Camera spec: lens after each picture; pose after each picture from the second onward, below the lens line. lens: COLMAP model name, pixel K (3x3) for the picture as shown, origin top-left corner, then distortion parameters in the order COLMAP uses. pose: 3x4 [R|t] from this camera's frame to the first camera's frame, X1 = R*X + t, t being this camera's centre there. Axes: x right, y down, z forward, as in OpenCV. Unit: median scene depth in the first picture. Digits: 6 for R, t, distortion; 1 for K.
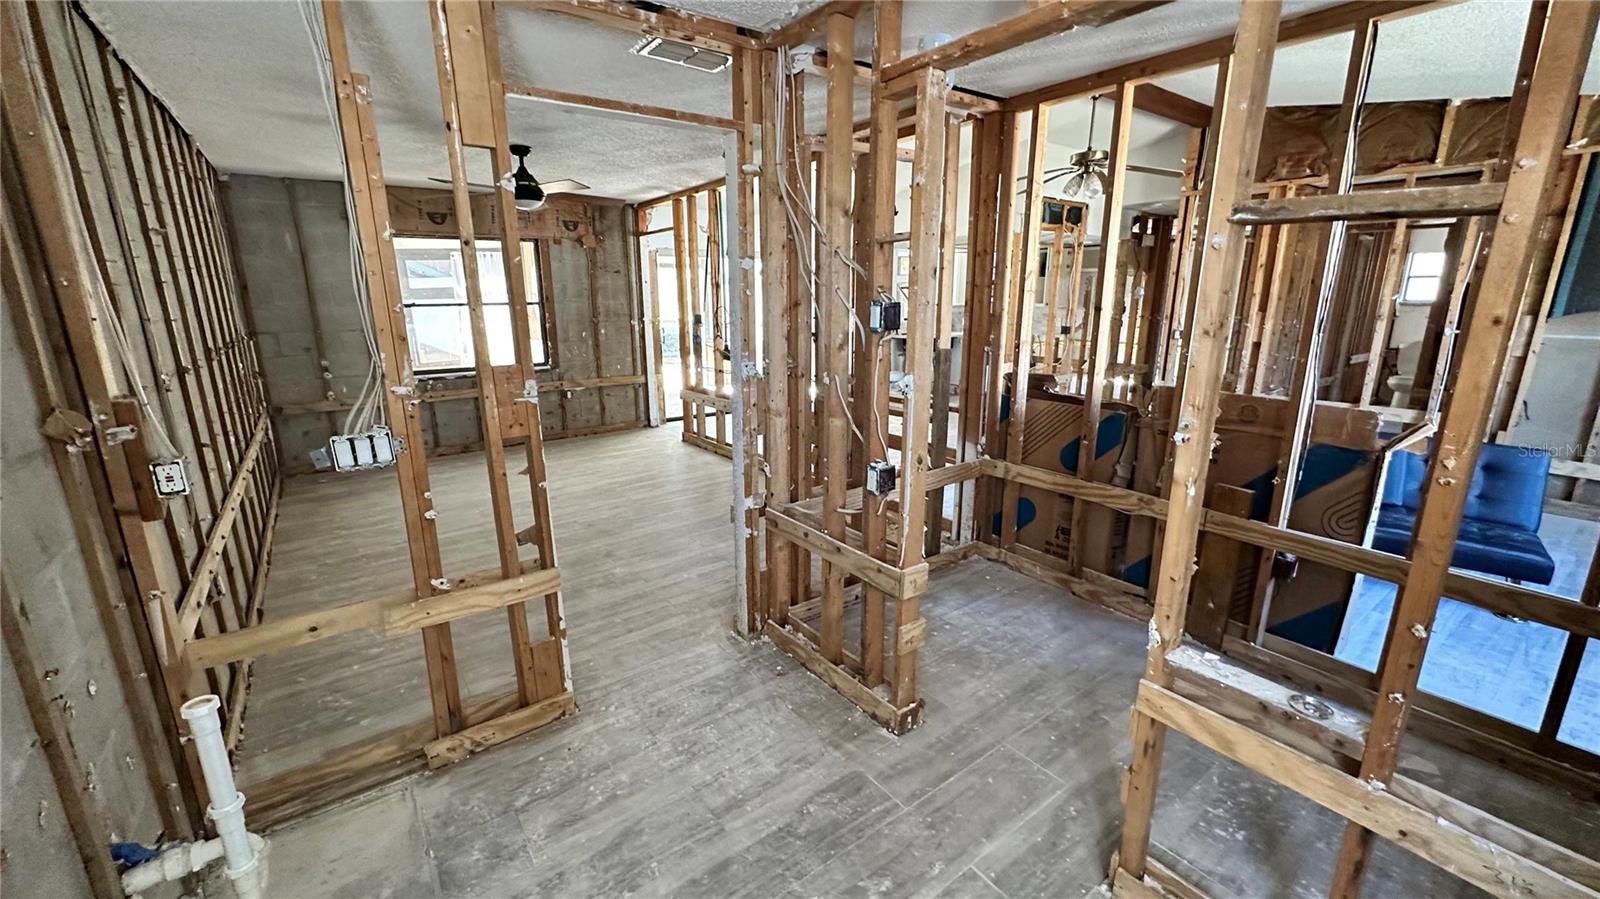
lens RADIAL K [[638.2, 0, 798.6], [0, 638.2, 449.4], [0, 0, 1]] dist [-0.005259, 0.001010]
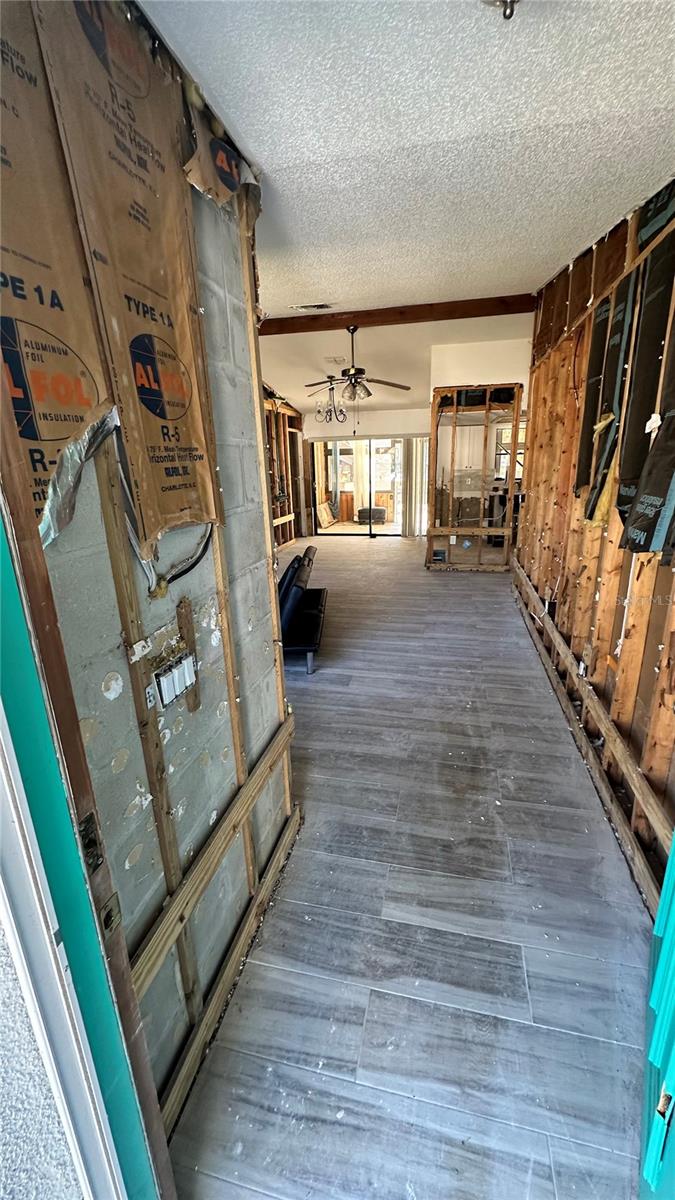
lens RADIAL K [[478.6, 0, 338.9], [0, 478.6, 599.8], [0, 0, 1]] dist [-0.005259, 0.001010]
pose [[0.652597, 0.201300, -0.730477, 1.551173], [-0.156550, 0.979084, 0.129950, -0.091760], [0.741357, 0.029551, 0.670460, 0.279089]]
